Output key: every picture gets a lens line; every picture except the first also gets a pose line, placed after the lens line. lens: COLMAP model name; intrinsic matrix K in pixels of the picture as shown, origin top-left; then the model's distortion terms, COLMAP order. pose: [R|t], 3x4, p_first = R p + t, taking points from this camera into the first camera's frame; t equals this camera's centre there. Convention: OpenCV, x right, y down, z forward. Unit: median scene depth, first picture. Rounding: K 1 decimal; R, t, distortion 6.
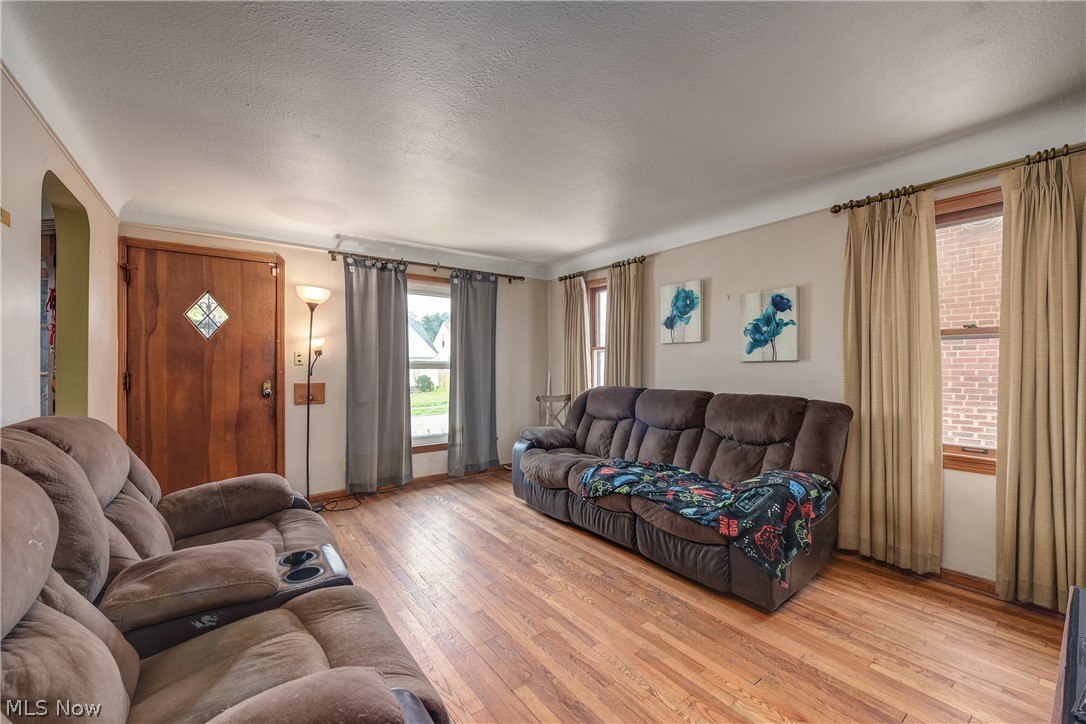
lens RADIAL K [[432.9, 0, 548.4], [0, 432.9, 367.5], [0, 0, 1]] dist [-0.003843, -0.000855]
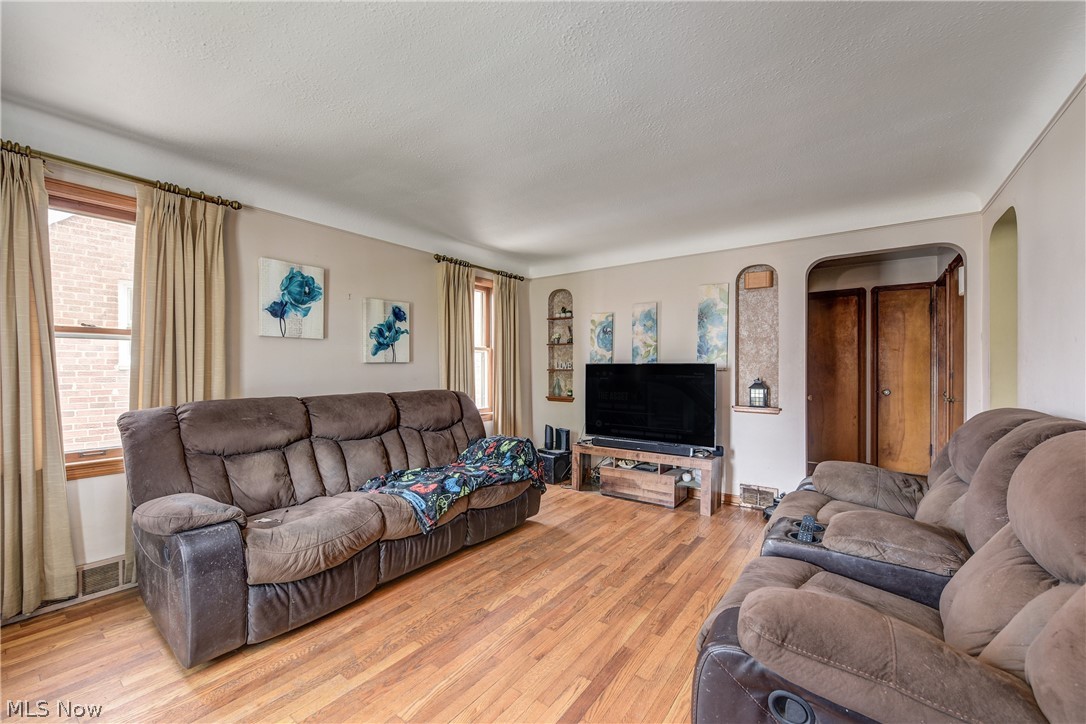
lens RADIAL K [[432.9, 0, 544.1], [0, 432.9, 366.9], [0, 0, 1]] dist [-0.003843, -0.000855]
pose [[-0.283221, 0.000081, 0.959055, -0.693418], [0.003113, 0.999995, 0.000835, -0.003290], [-0.959050, 0.003222, -0.283220, 0.922276]]
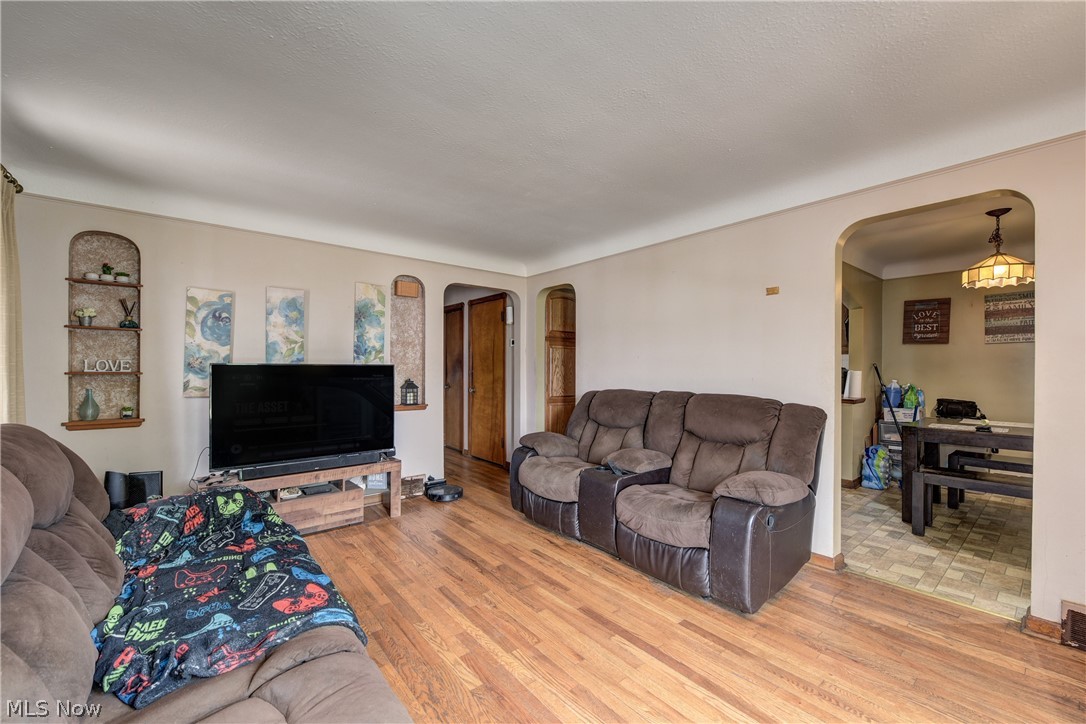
lens RADIAL K [[432.9, 0, 539.2], [0, 432.9, 364.5], [0, 0, 1]] dist [-0.003843, -0.000855]
pose [[-0.999492, -0.002731, -0.031769, -0.083607], [-0.002592, 0.999987, -0.004416, -0.007302], [0.031781, -0.004331, -0.999485, 1.334506]]
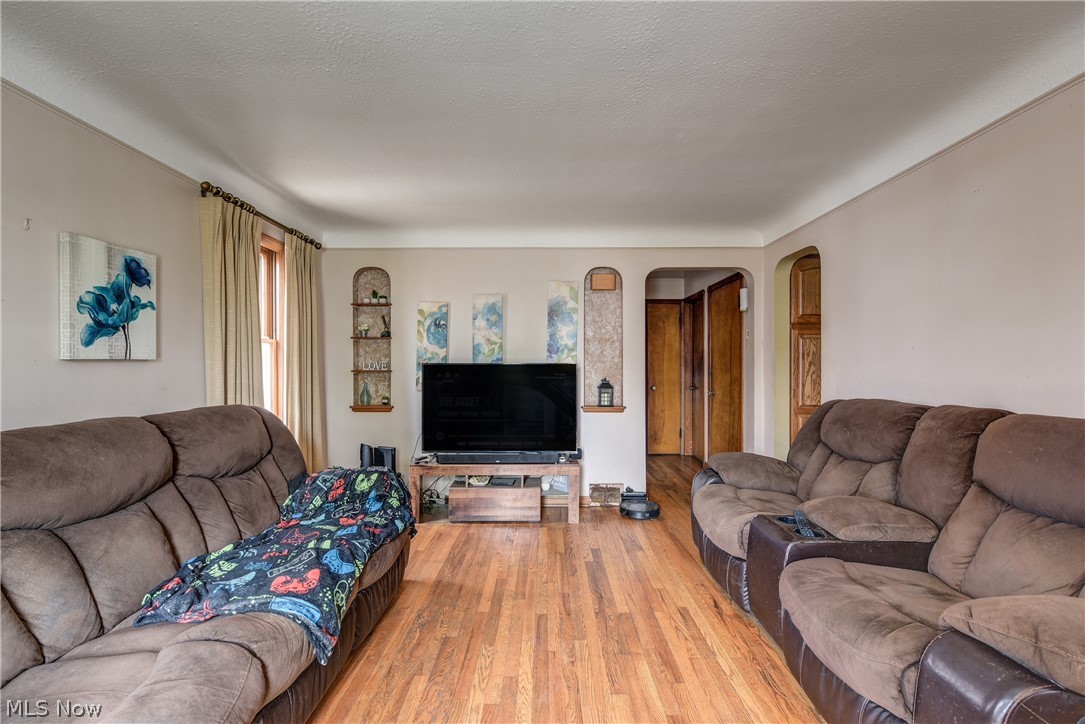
lens RADIAL K [[446.6, 0, 540.0], [0, 446.6, 366.0], [0, 0, 1]] dist [-0.007232, -0.000962]
pose [[-0.789460, 0.001721, 0.613799, -0.352246], [0.002967, 0.999995, 0.001012, -0.005004], [-0.613794, 0.002620, -0.789462, 1.118536]]
